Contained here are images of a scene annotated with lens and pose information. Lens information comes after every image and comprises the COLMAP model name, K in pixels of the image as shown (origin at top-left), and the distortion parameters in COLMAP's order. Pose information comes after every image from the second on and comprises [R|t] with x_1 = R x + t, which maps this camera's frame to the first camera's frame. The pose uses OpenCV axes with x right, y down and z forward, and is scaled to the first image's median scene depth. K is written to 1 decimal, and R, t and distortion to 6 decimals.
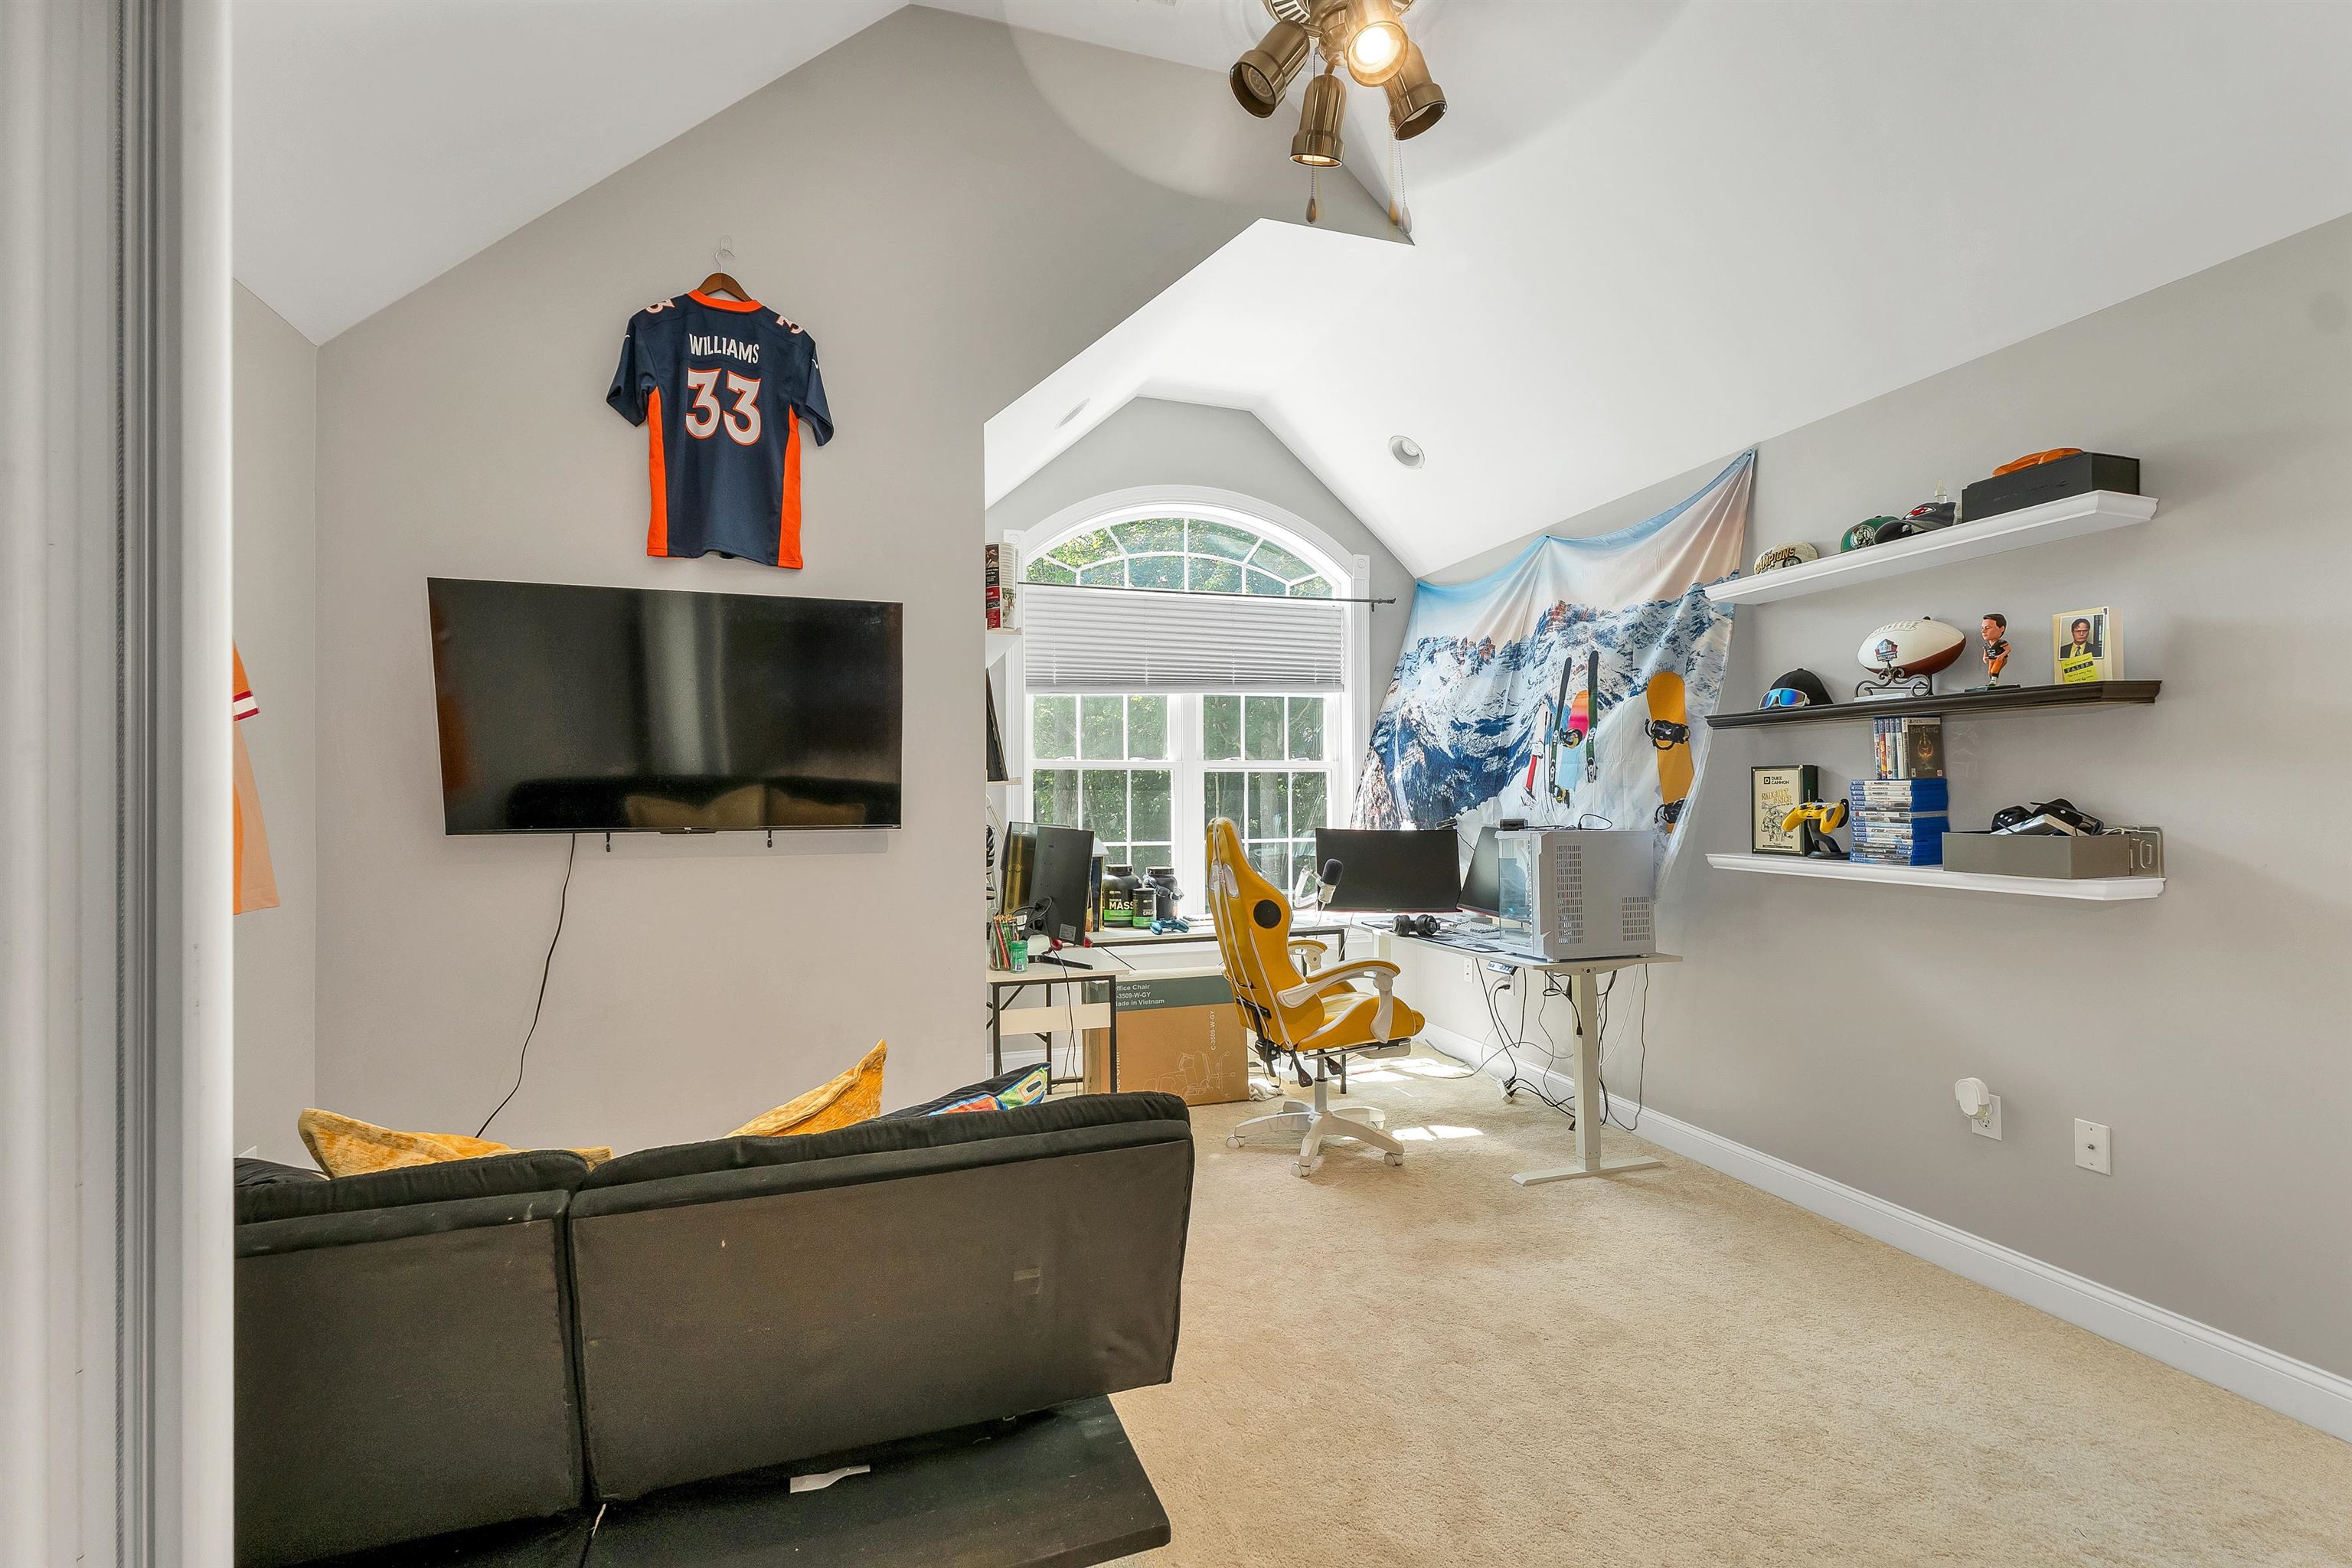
lens RADIAL K [[1001.4, 0, 1179.1], [0, 1001.4, 788.6], [0, 0, 1]] dist [-0.001626, 0.000900]
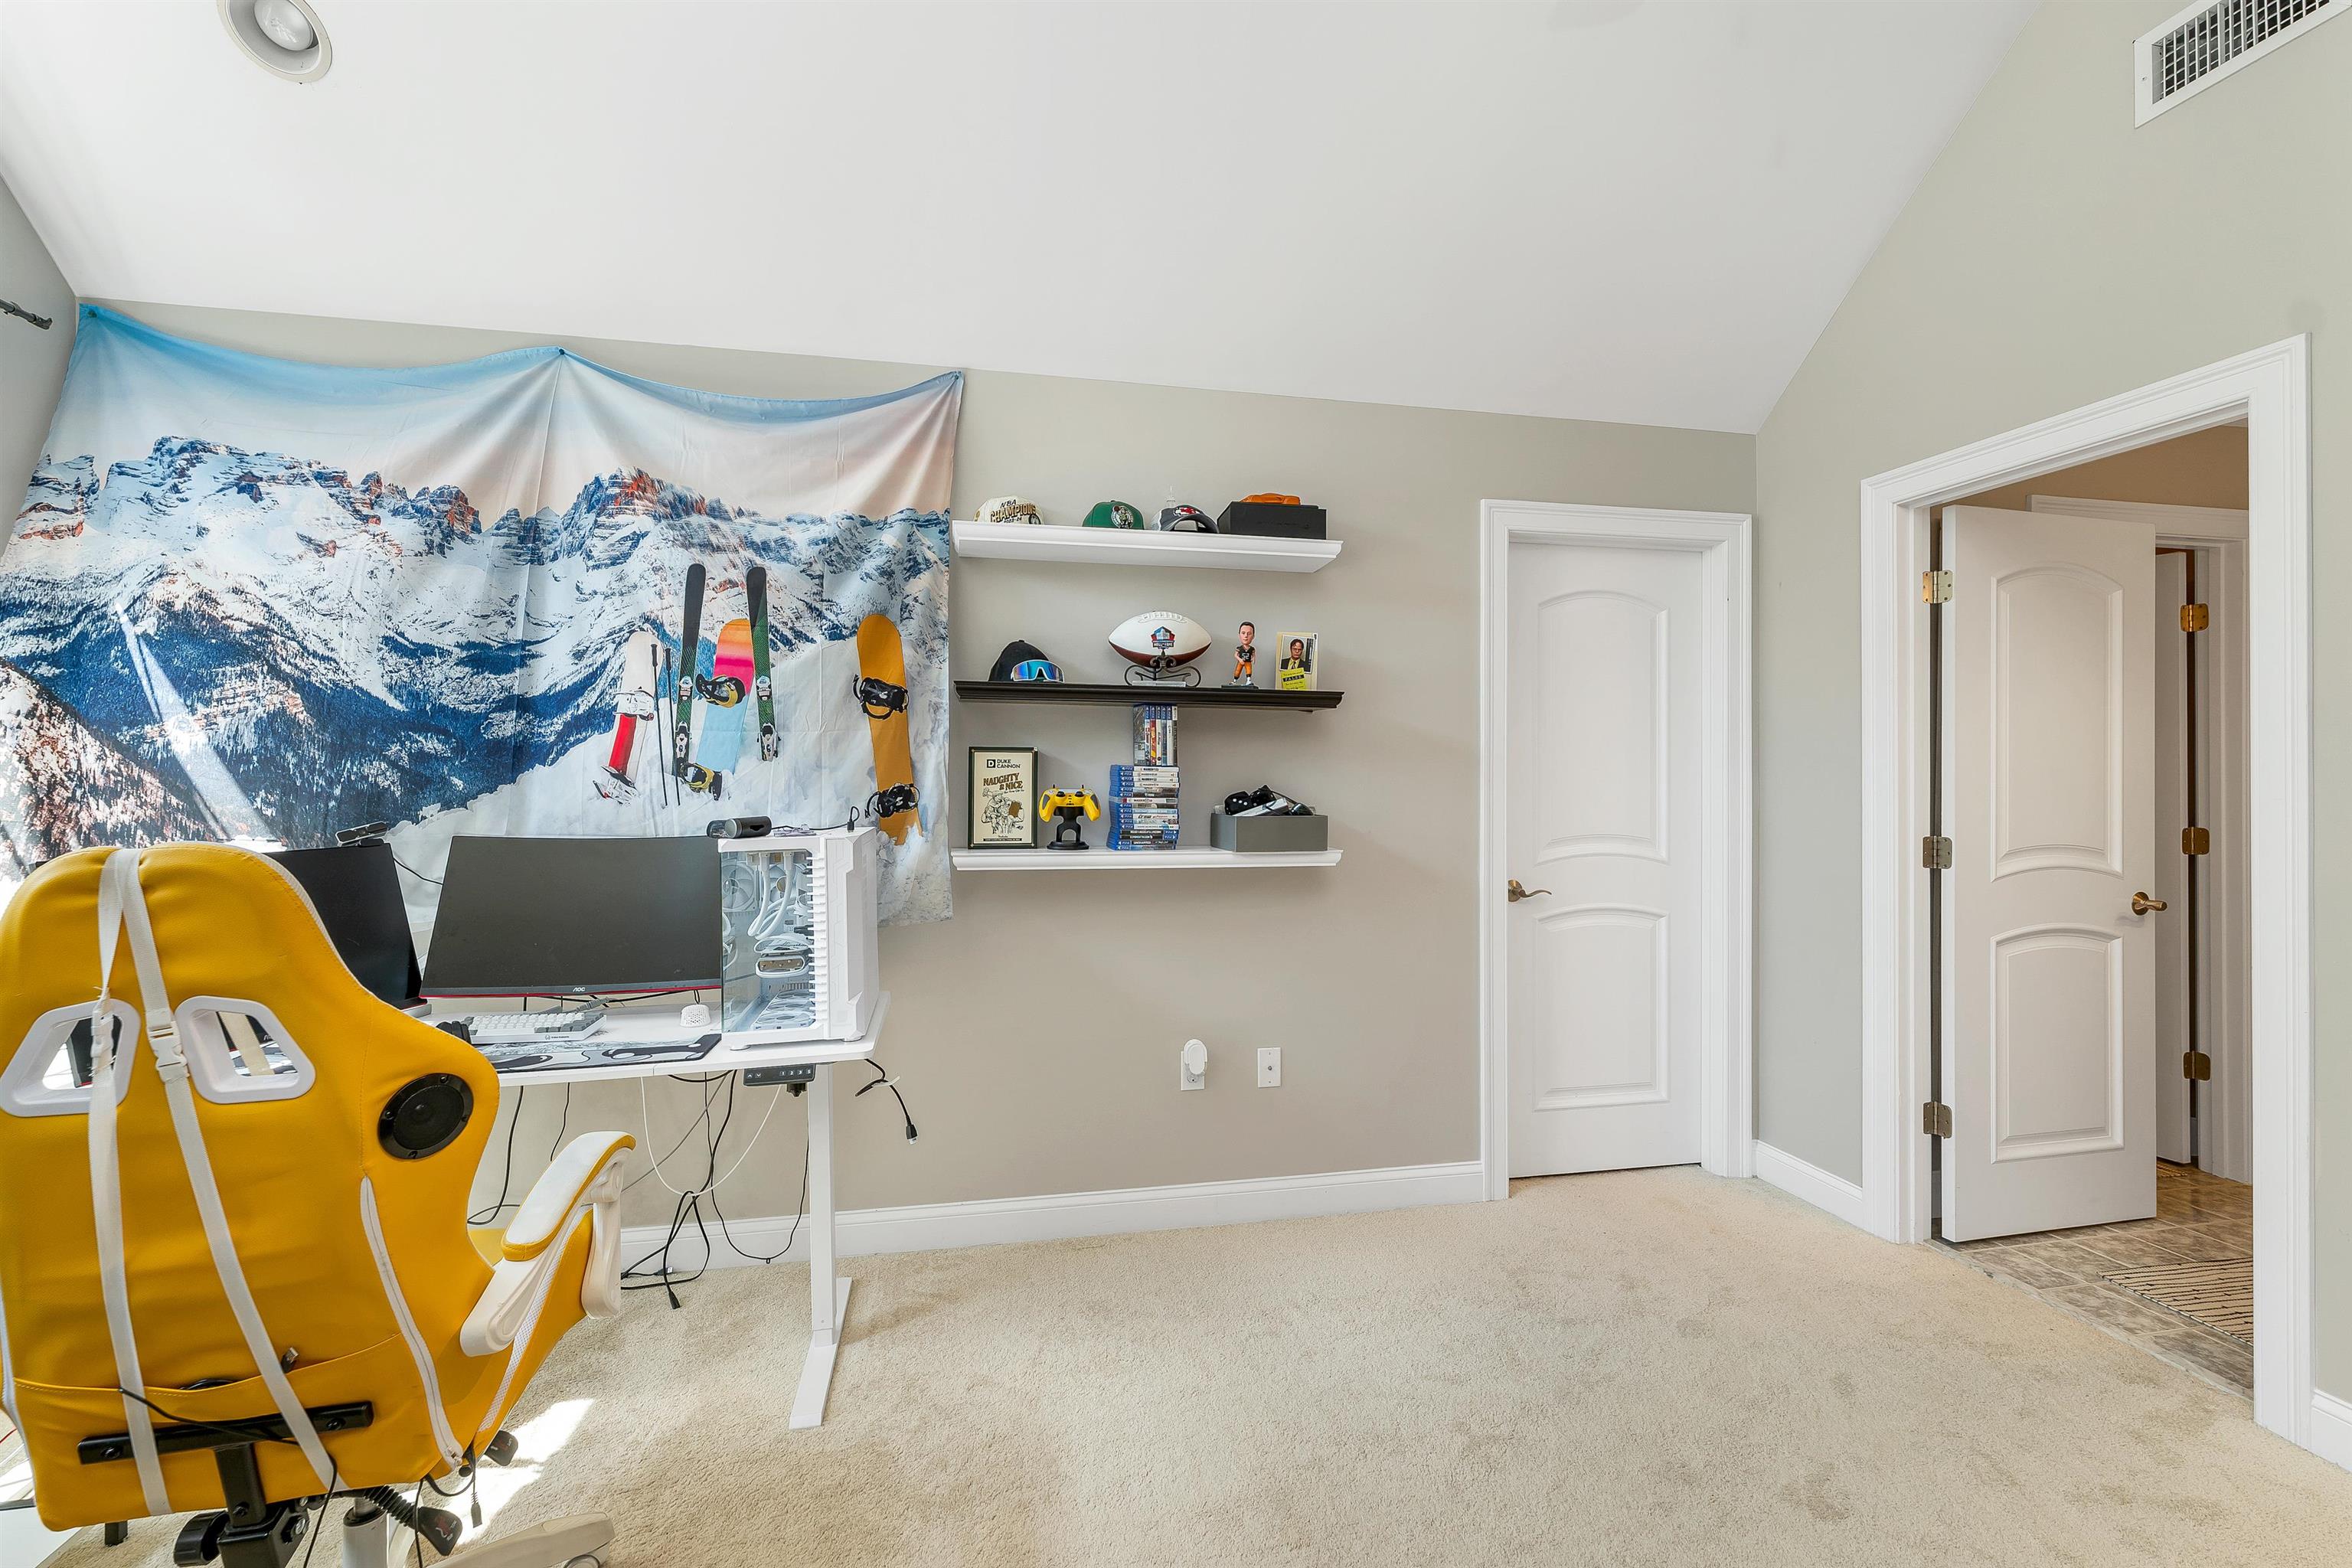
lens RADIAL K [[1001.4, 0, 1185.6], [0, 1001.4, 760.9], [0, 0, 1]] dist [-0.001626, 0.000900]
pose [[0.110478, 0.011100, 0.993817, -0.232071], [-0.009678, 0.999902, -0.010092, -0.003186], [-0.993831, -0.008503, 0.110574, 0.689384]]
